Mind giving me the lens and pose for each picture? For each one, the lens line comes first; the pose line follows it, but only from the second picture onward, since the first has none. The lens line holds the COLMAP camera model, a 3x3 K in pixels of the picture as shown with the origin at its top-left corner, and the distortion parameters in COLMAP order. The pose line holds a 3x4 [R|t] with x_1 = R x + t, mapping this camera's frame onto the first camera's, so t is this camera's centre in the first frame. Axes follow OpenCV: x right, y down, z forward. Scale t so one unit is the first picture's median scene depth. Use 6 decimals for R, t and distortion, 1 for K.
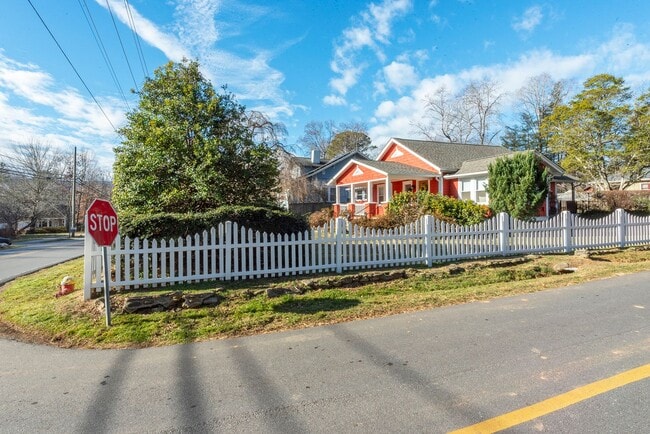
lens RADIAL K [[302.8, 0, 303.0], [0, 302.8, 210.6], [0, 0, 1]] dist [0.007915, -0.004275]
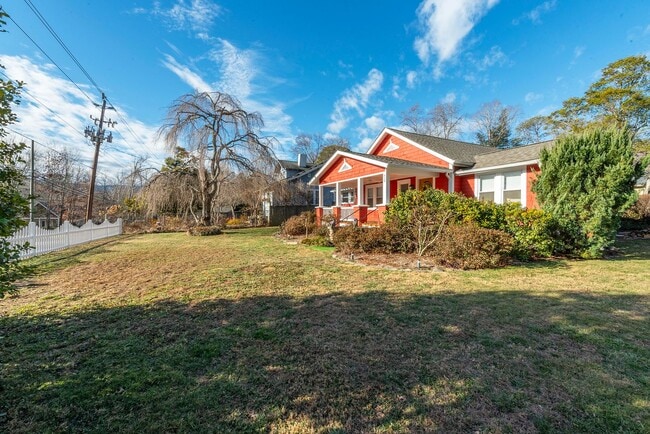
lens RADIAL K [[252.2, 0, 324.4], [0, 252.2, 214.2], [0, 0, 1]] dist [0.008573, -0.003868]
pose [[0.993743, 0.006268, 0.111518, 0.055426], [-0.006977, 0.999958, 0.005967, -0.006923], [-0.111476, -0.006707, 0.993745, 0.351097]]
